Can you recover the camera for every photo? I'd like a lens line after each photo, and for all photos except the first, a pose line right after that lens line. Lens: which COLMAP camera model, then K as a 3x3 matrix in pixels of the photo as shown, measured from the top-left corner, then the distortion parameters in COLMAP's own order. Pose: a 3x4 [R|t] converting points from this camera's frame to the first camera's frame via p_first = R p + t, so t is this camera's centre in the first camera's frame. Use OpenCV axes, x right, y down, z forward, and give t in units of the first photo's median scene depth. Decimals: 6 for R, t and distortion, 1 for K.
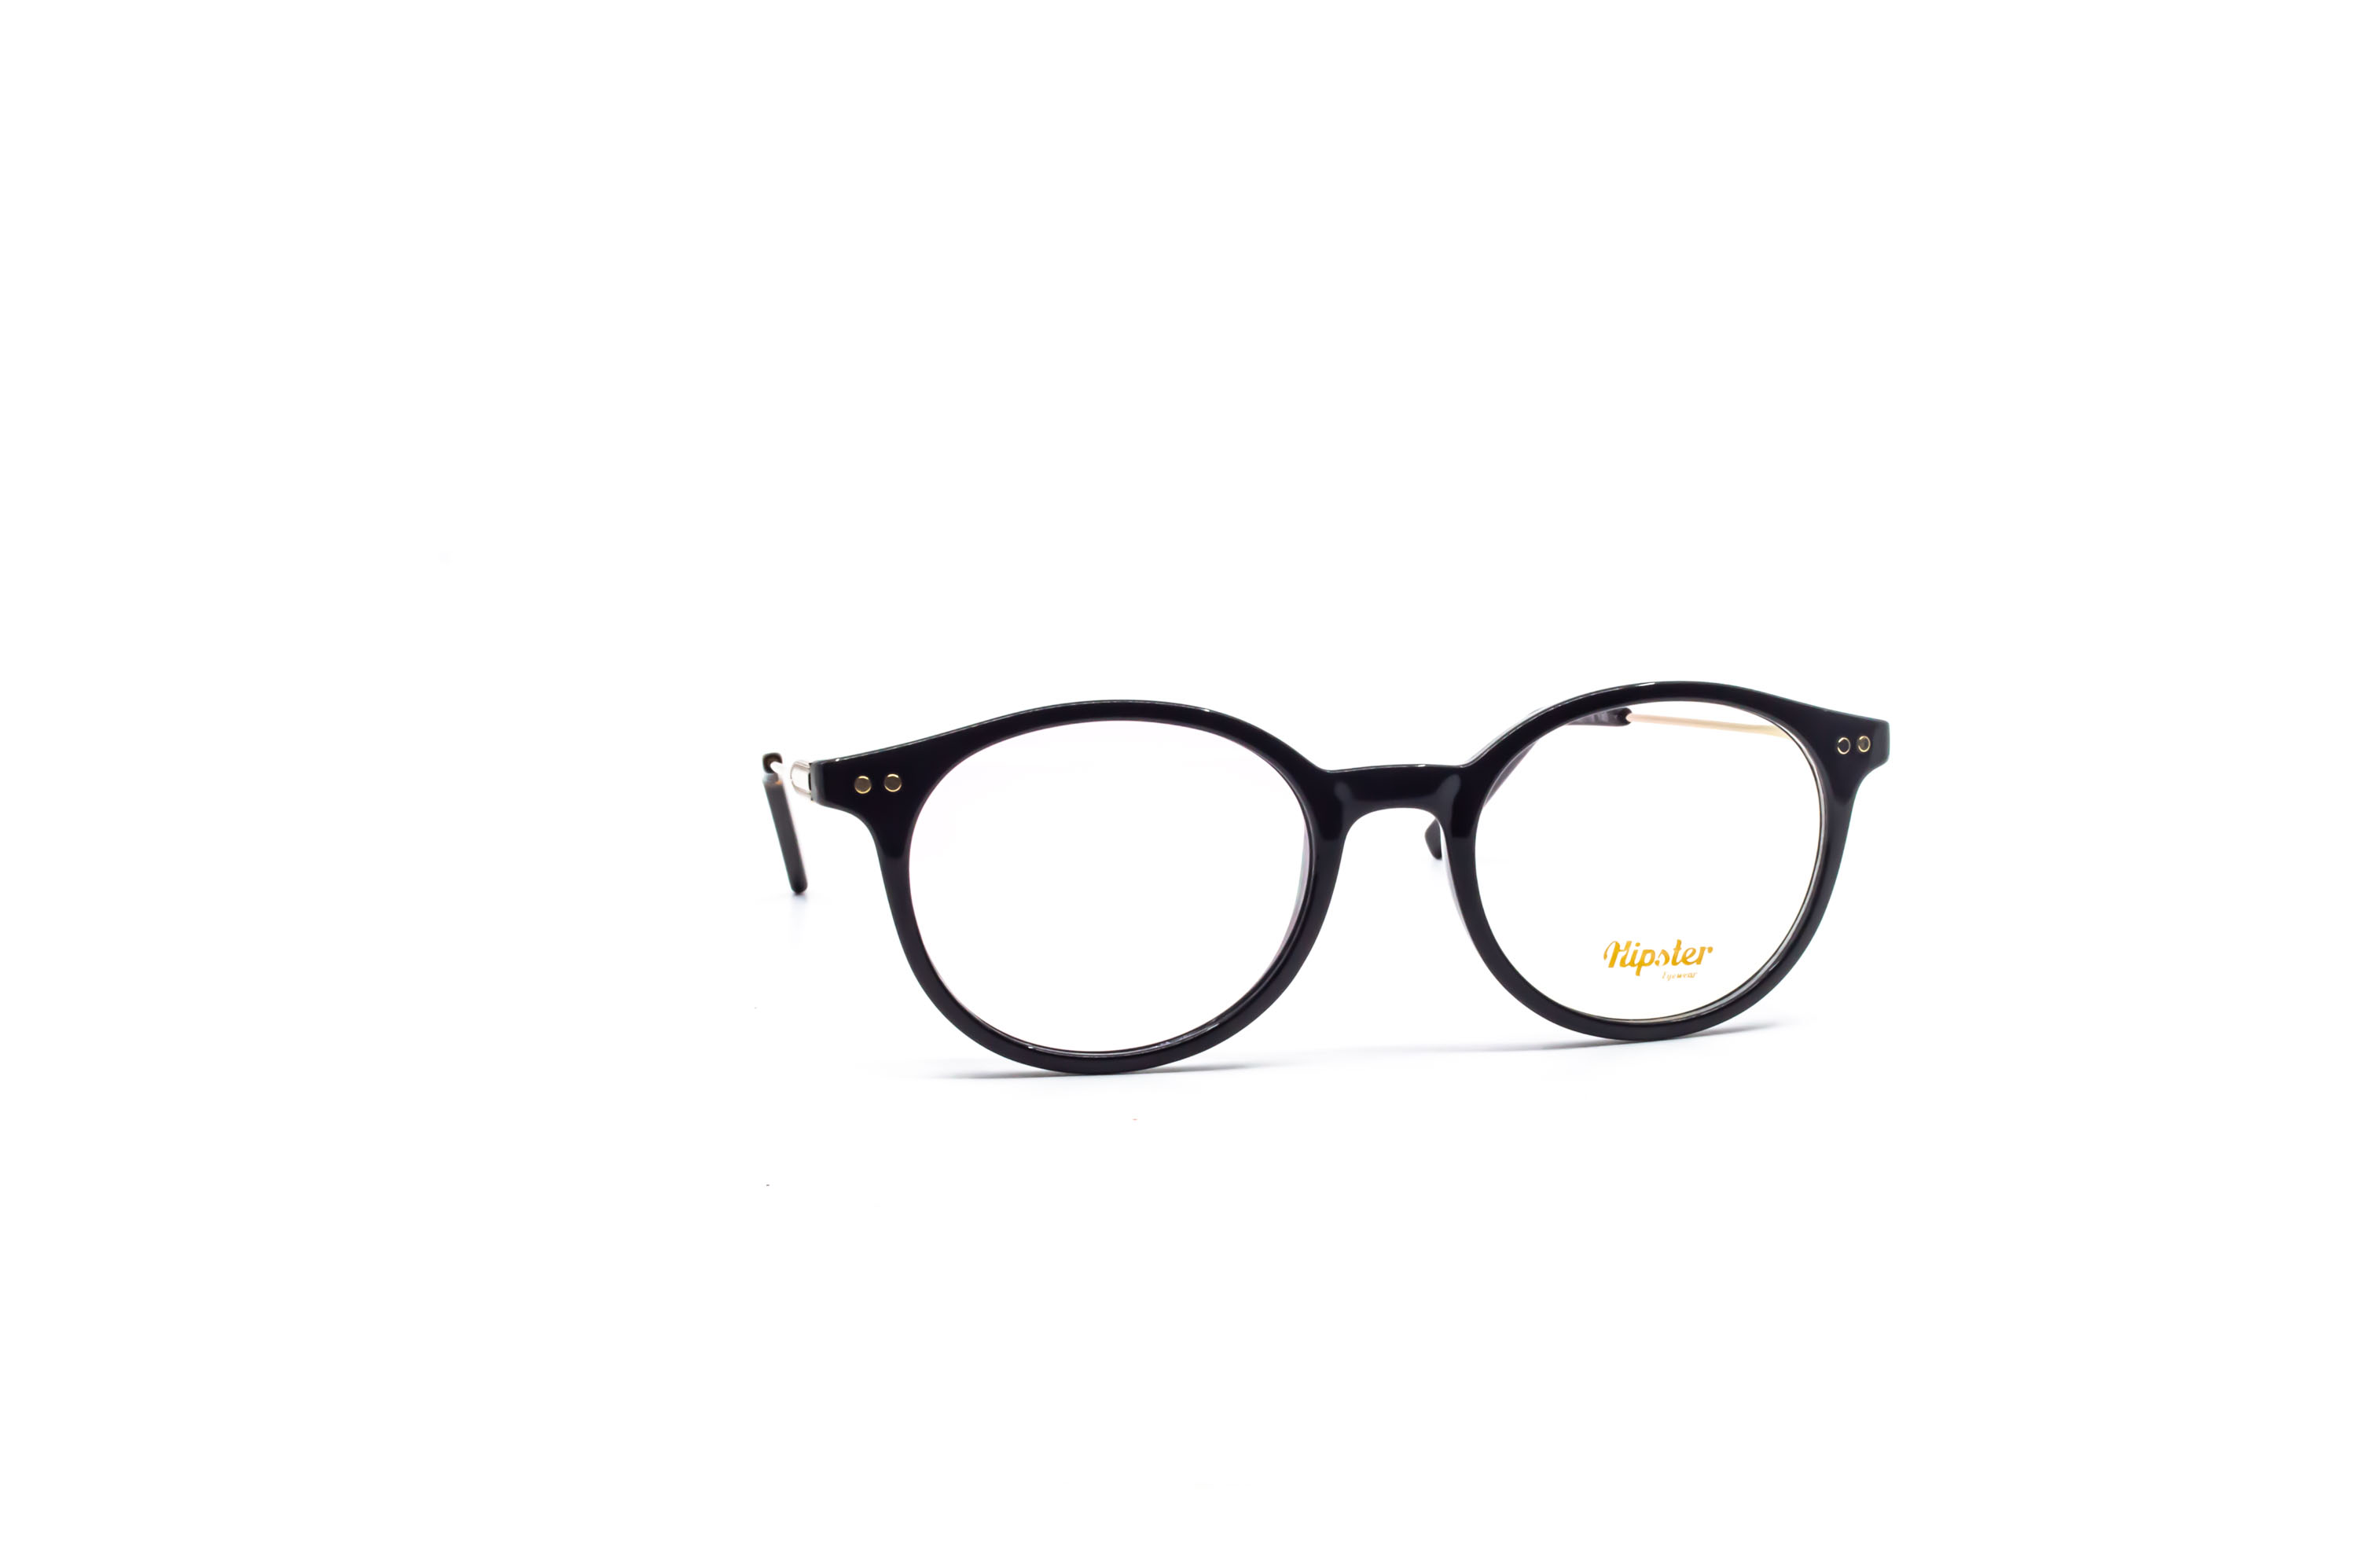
lens RADIAL K [[3276.4, 0, 1189.9], [0, 3276.4, 773.6], [0, 0, 1]] dist [-0.047739, 0.000000]
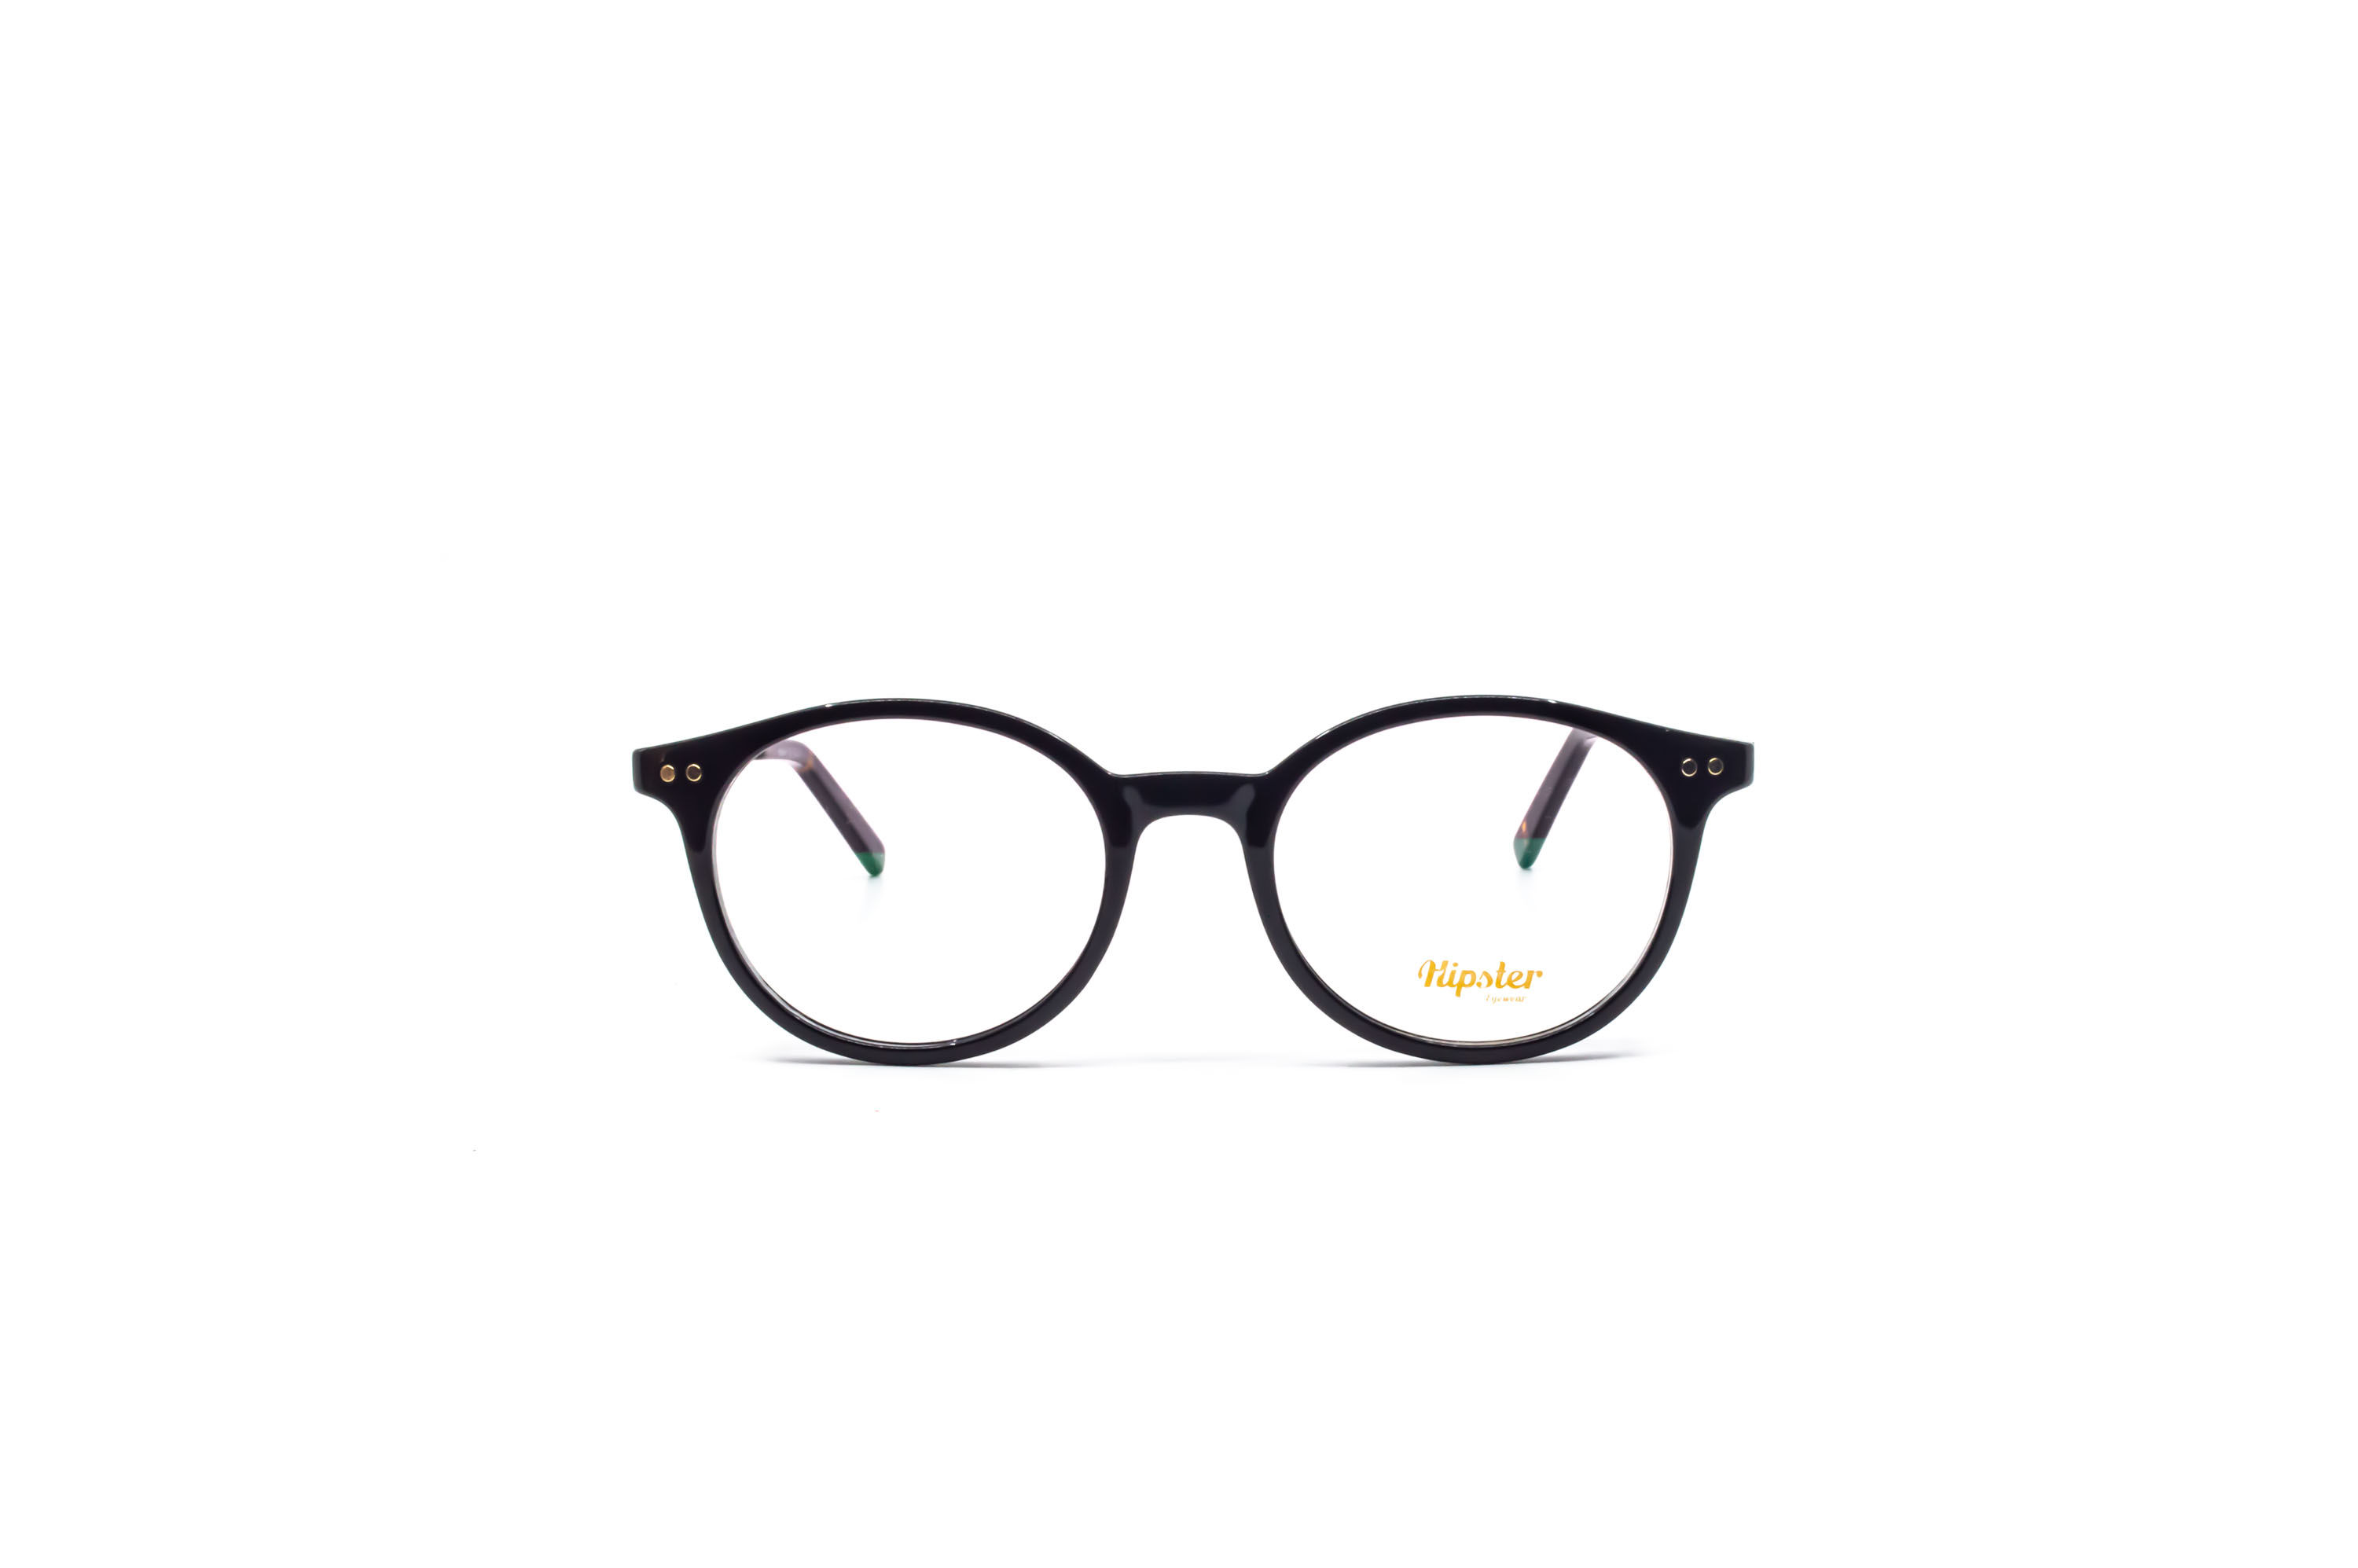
lens RADIAL K [[3276.4, 0, 1175.3], [0, 3276.4, 793.2], [0, 0, 1]] dist [-0.047739, 0.000000]
pose [[0.963103, 0.035842, -0.266734, 0.314940], [-0.032669, 0.999333, 0.016326, -0.011888], [0.267141, -0.007010, 0.963632, 0.039806]]
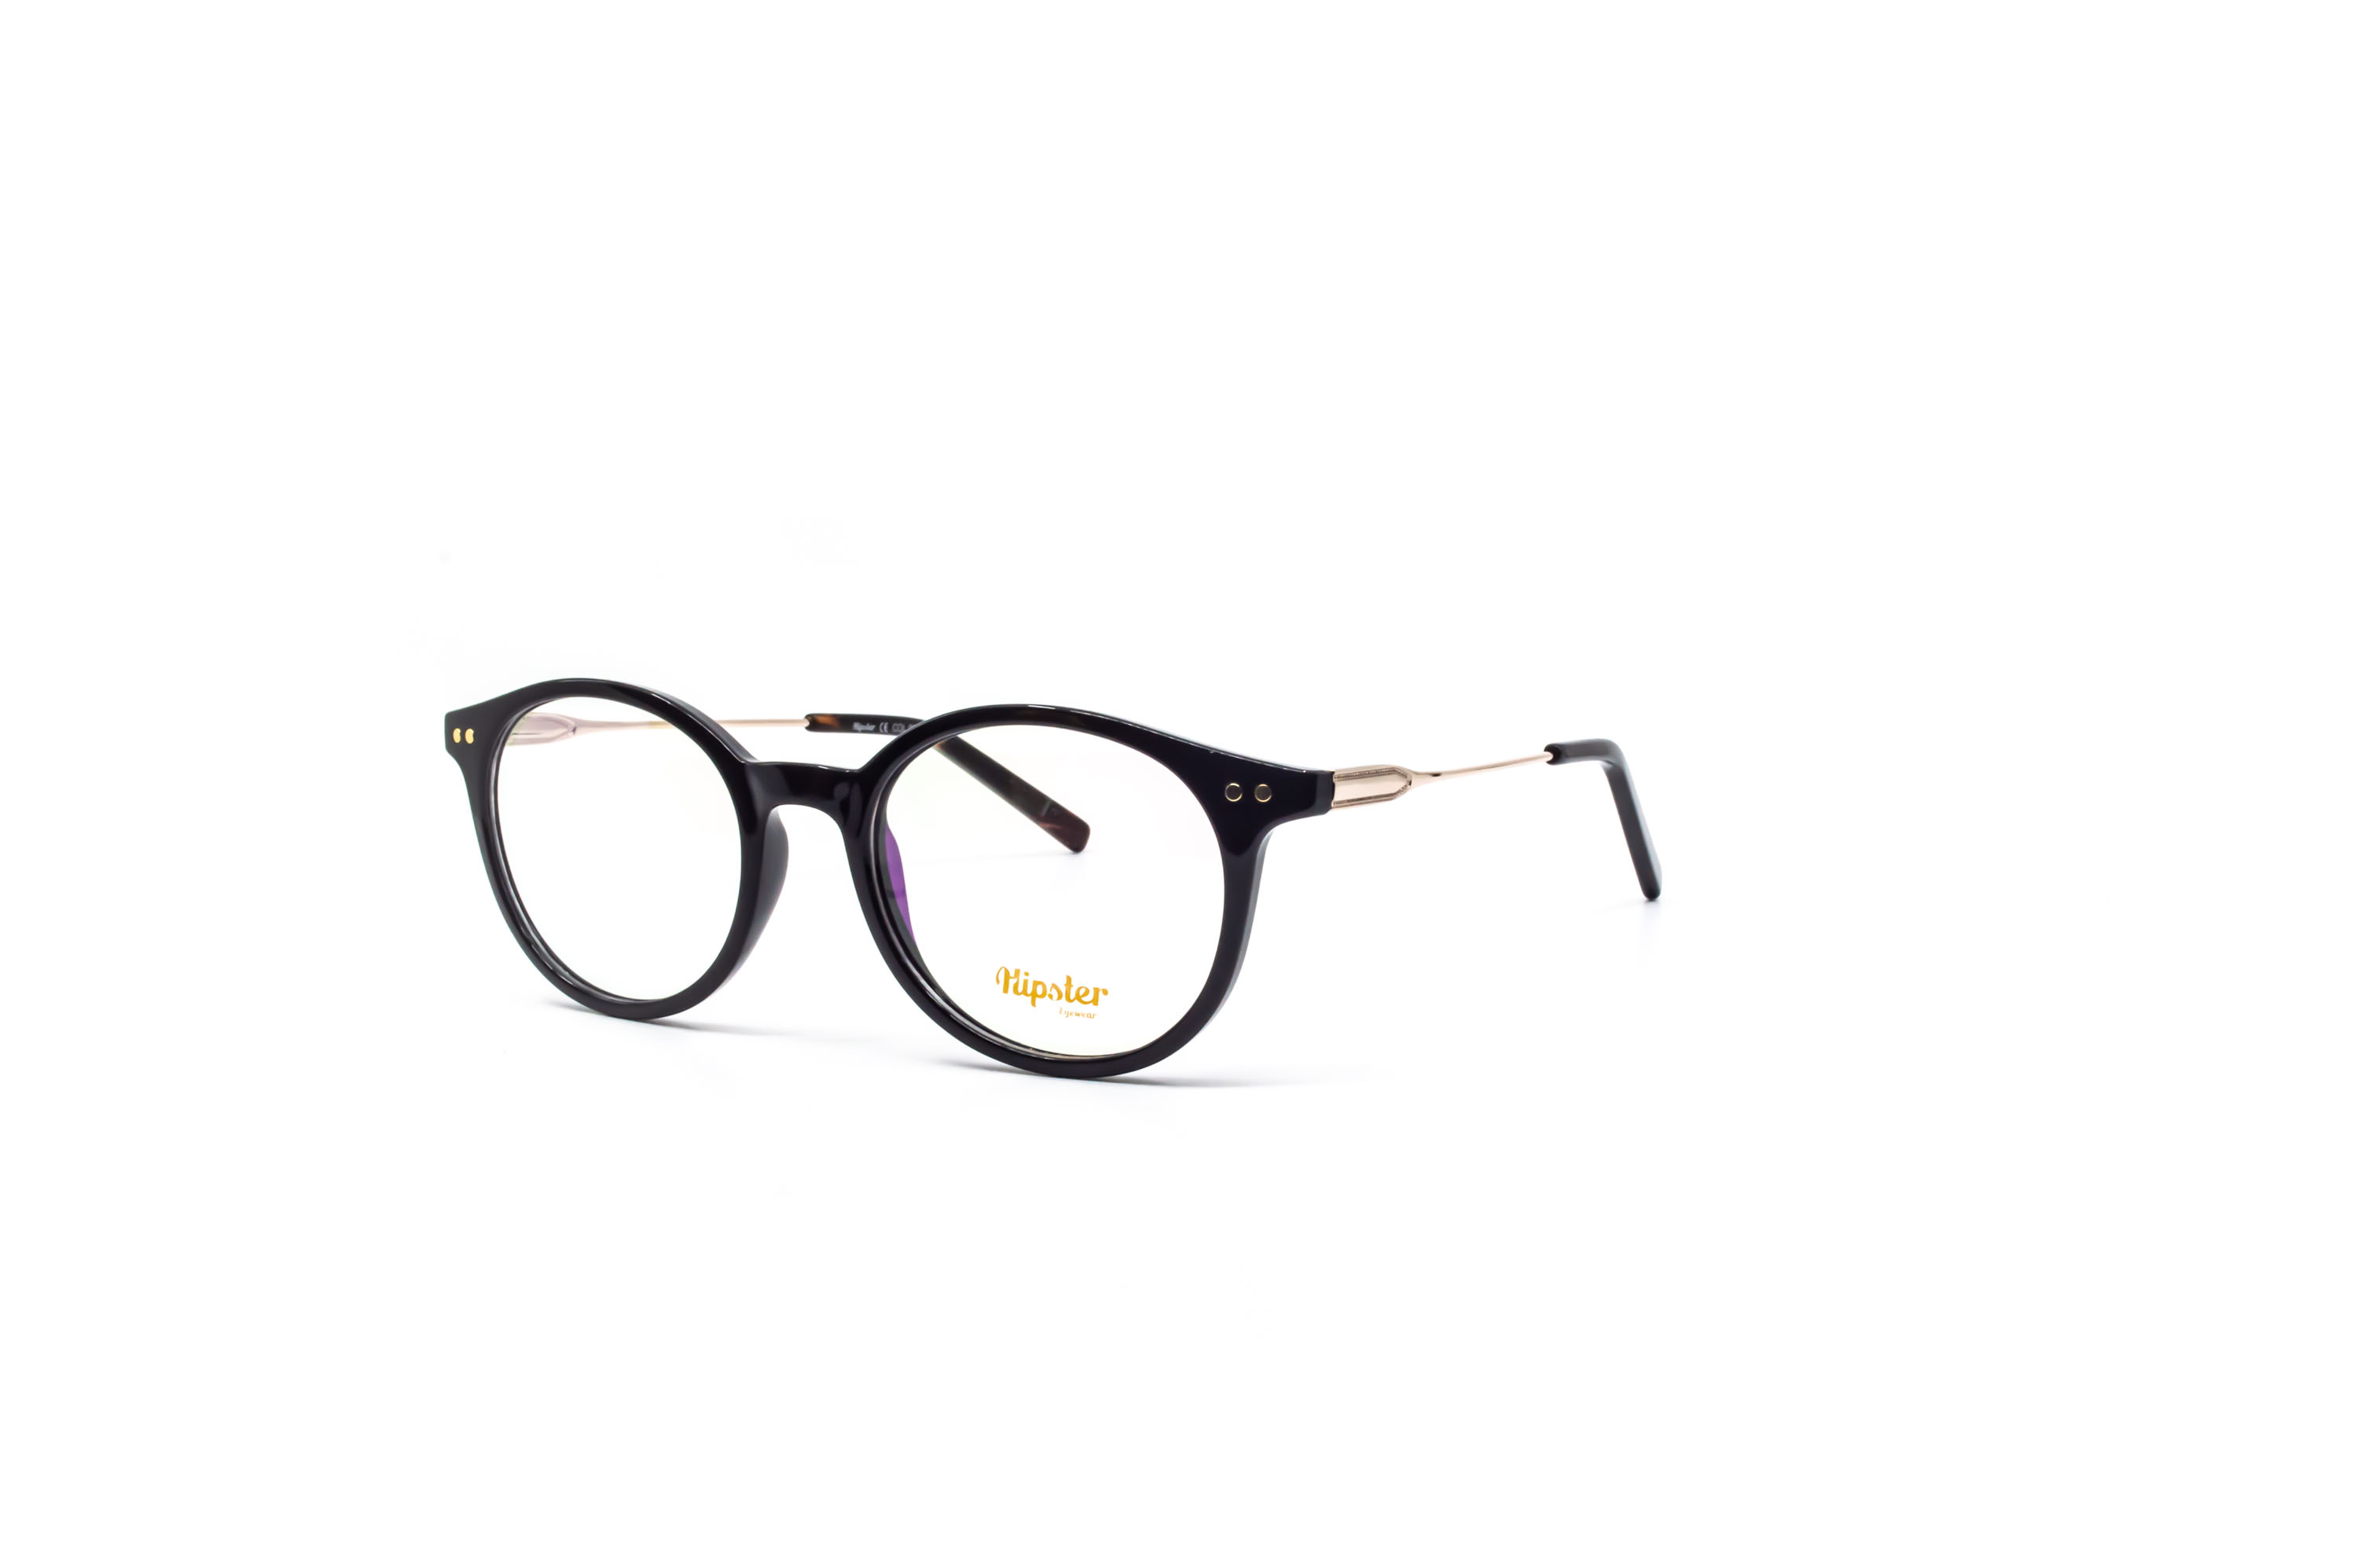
lens RADIAL K [[3276.4, 0, 1179.4], [0, 3276.4, 784.7], [0, 0, 1]] dist [-0.047739, 0.000000]
pose [[0.710772, 0.089314, -0.697729, 0.843212], [-0.098735, 0.994754, 0.026755, -0.034103], [0.696459, 0.049873, 0.715862, 0.333419]]
